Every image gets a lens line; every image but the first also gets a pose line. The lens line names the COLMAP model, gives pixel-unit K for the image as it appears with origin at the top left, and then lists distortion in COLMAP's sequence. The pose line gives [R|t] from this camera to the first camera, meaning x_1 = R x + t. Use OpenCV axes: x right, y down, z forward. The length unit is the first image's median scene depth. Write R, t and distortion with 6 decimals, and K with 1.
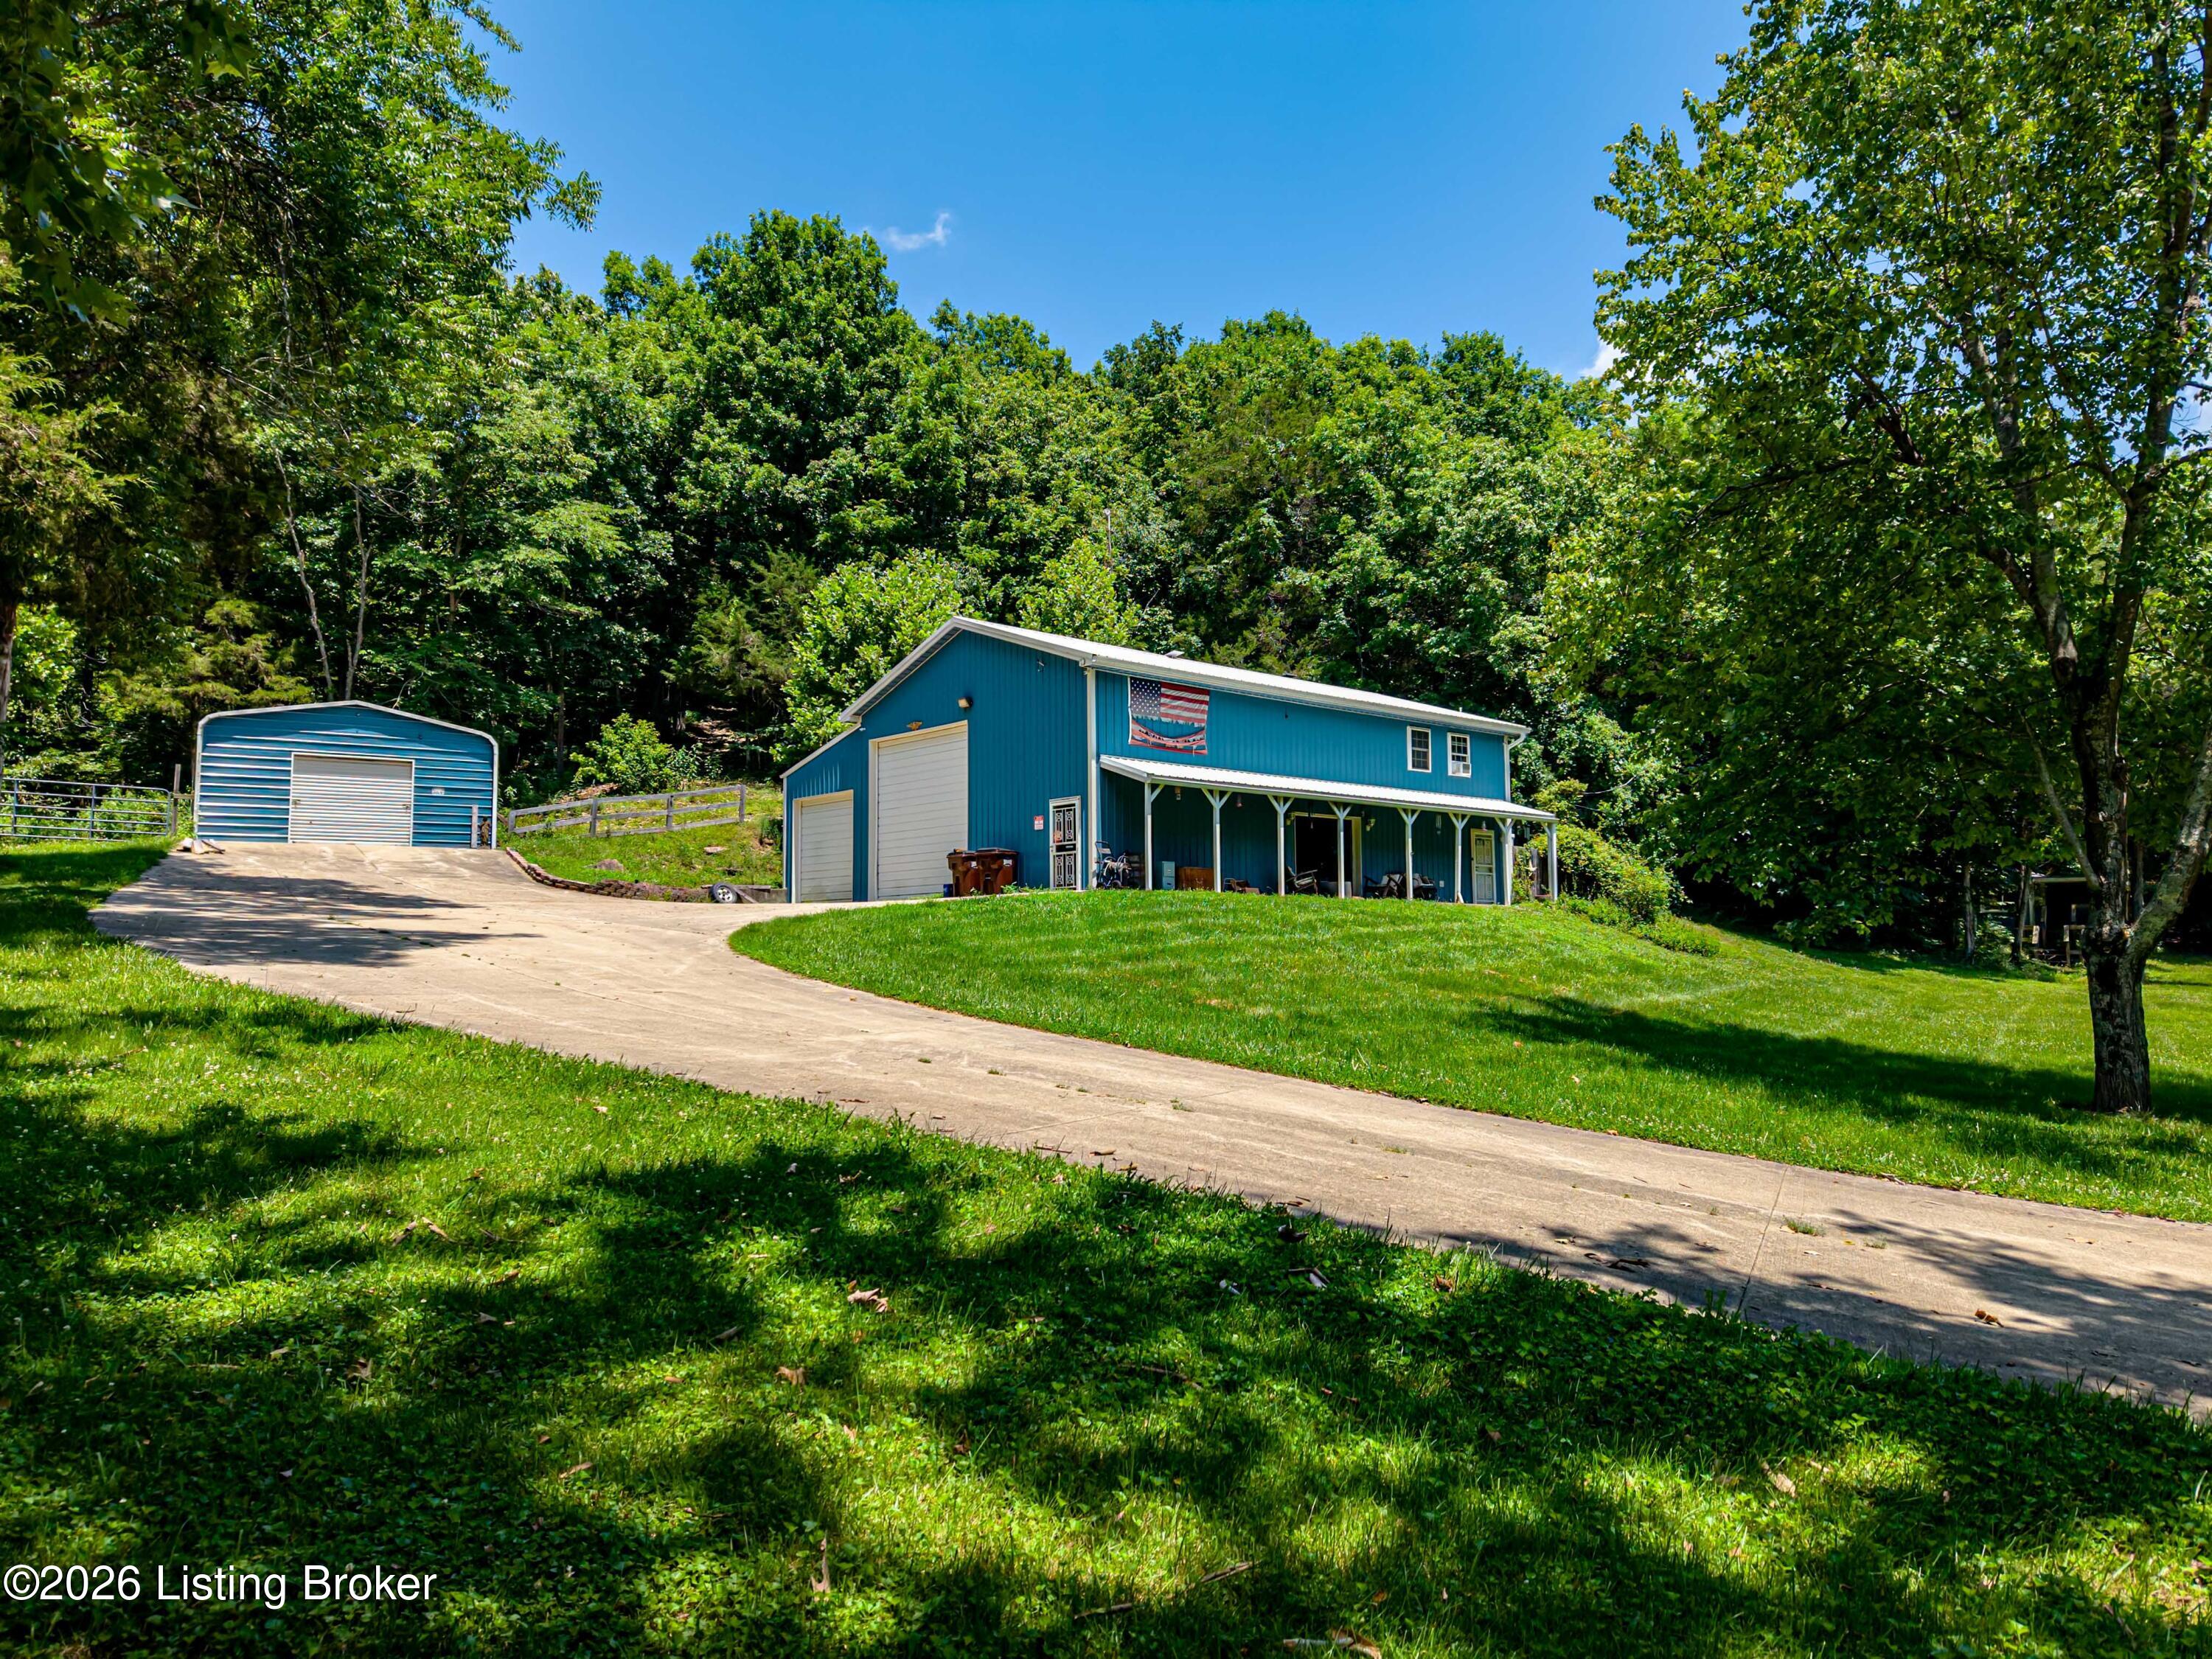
lens RADIAL K [[1418.8, 0, 1107.8], [0, 1418.8, 839.7], [0, 0, 1]] dist [0.232428, -0.217754]
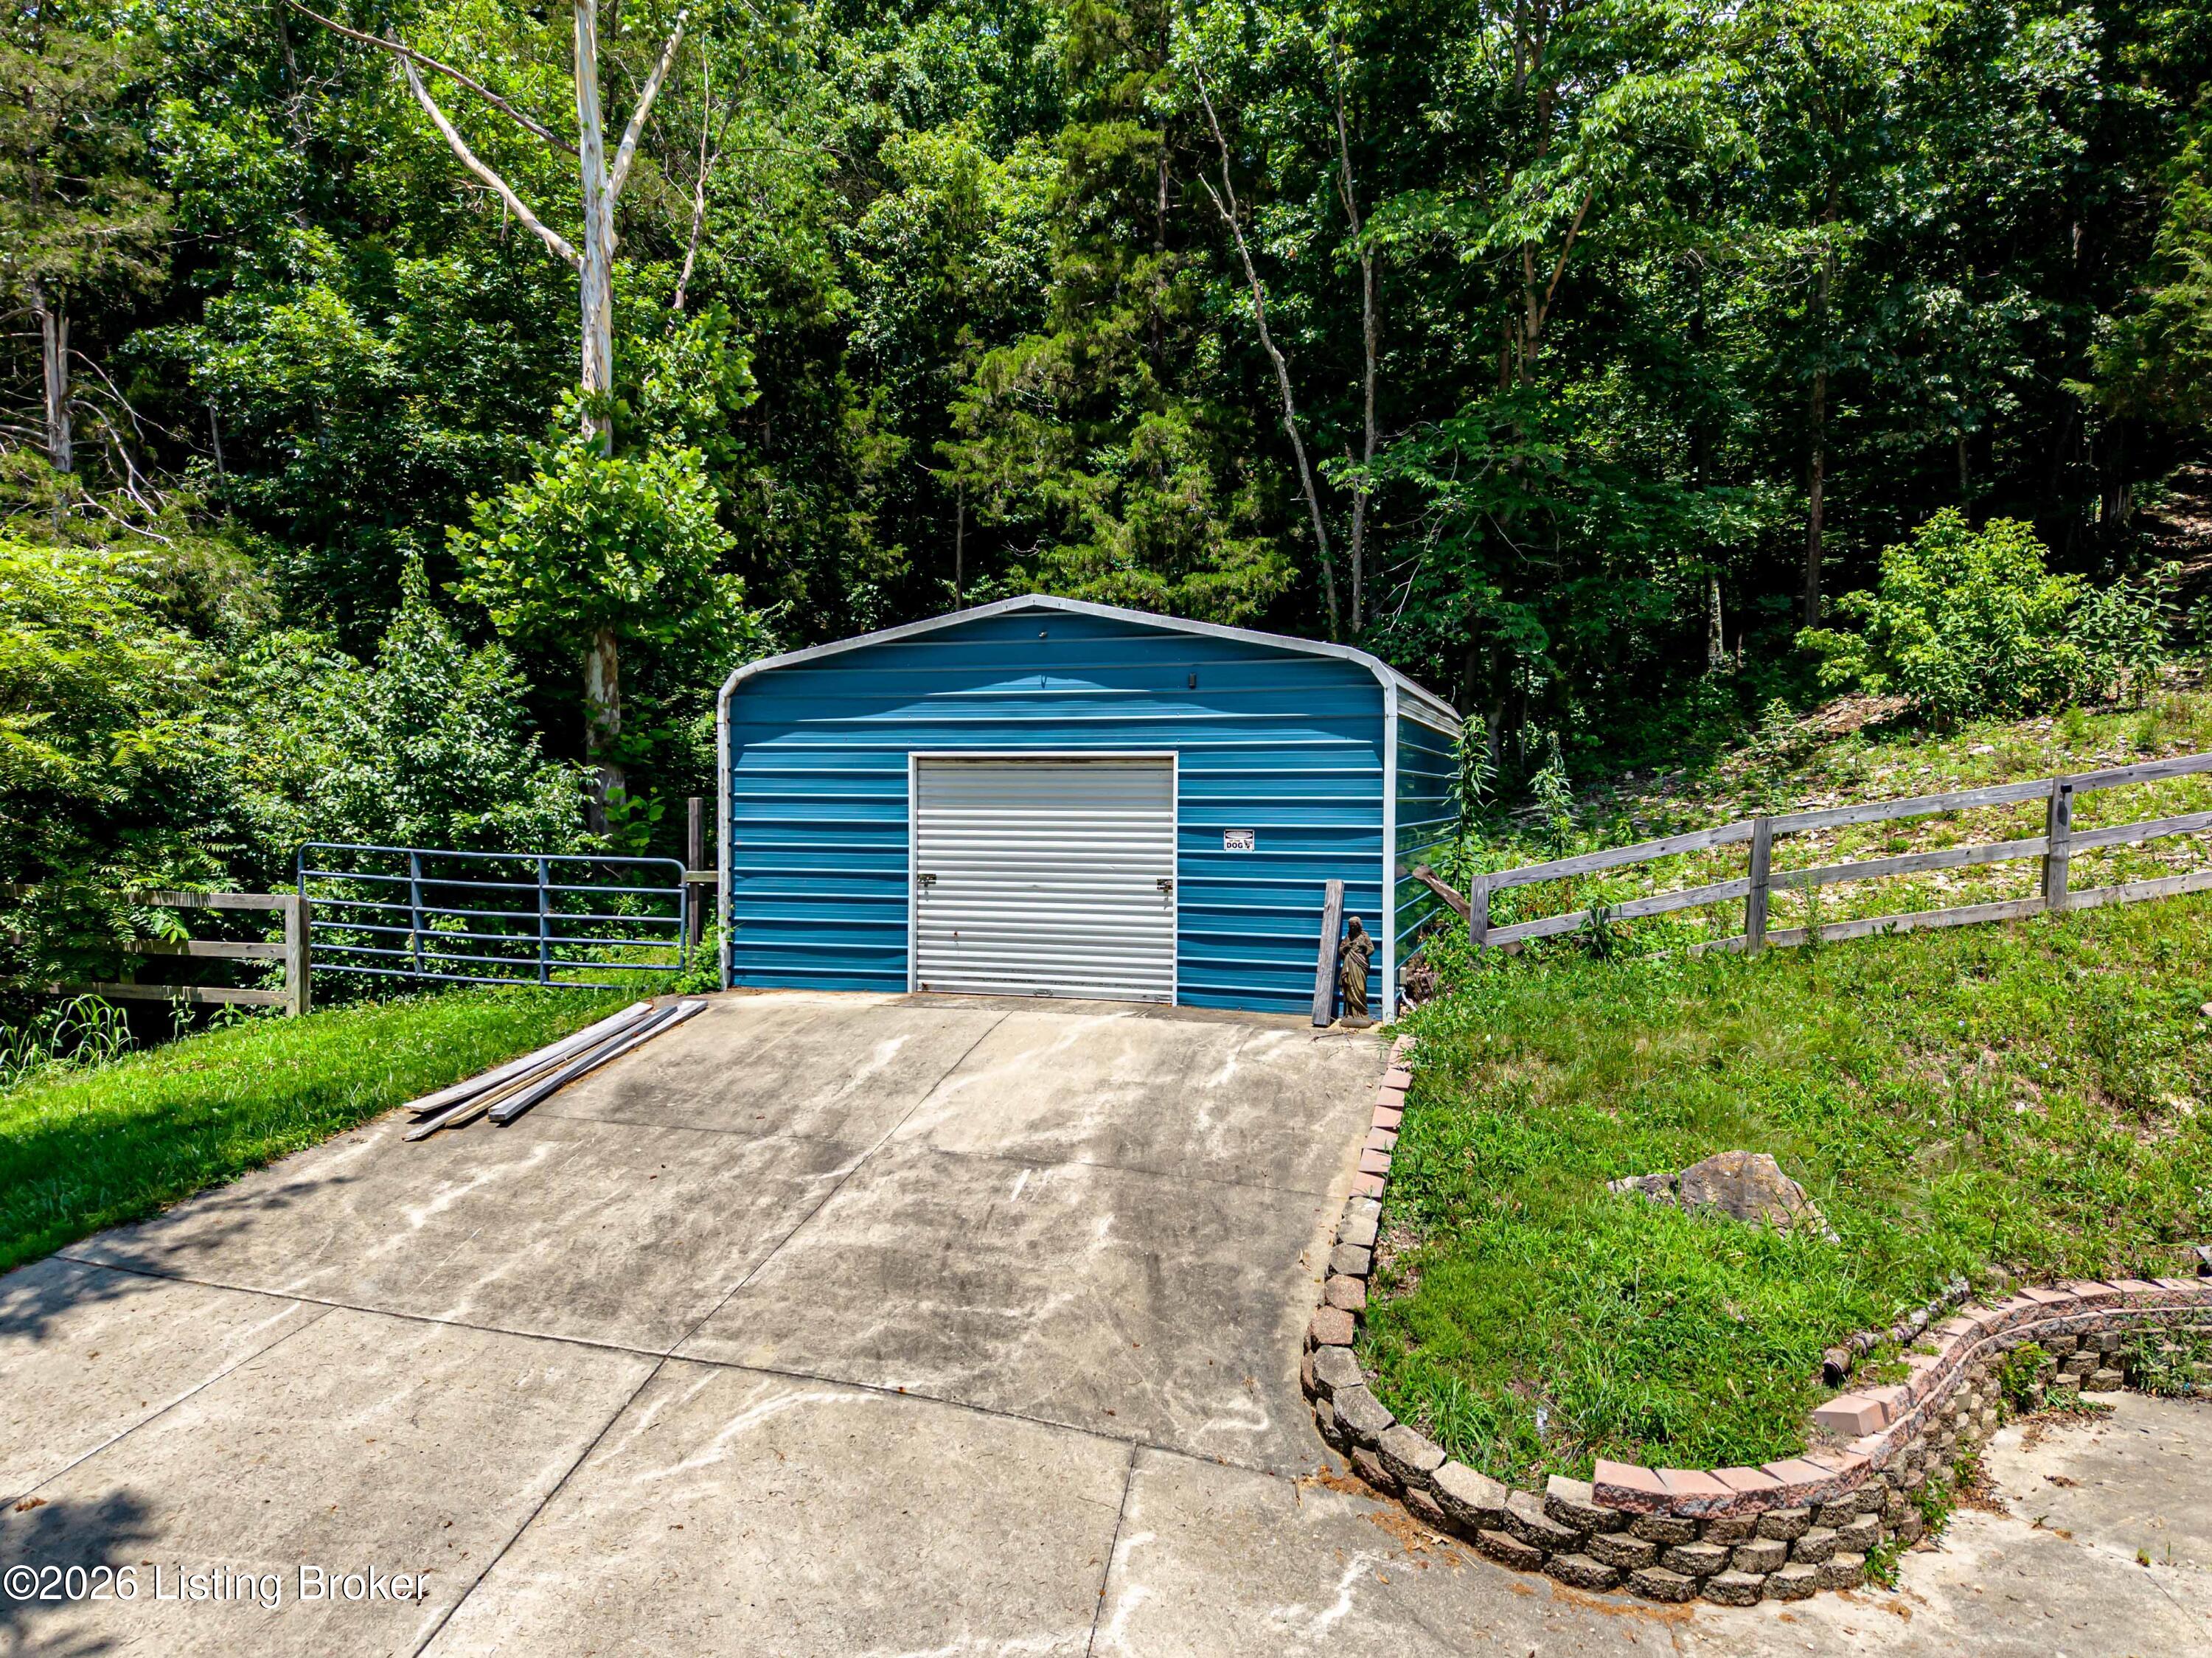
lens RADIAL K [[1418.7, 0, 1107.8], [0, 1418.7, 839.2], [0, 0, 1]] dist [0.232428, -0.217754]
pose [[0.638347, 0.035559, -0.768927, -0.168190], [0.050973, 0.994787, 0.088321, -0.046904], [0.768059, -0.095574, 0.633207, 0.577909]]
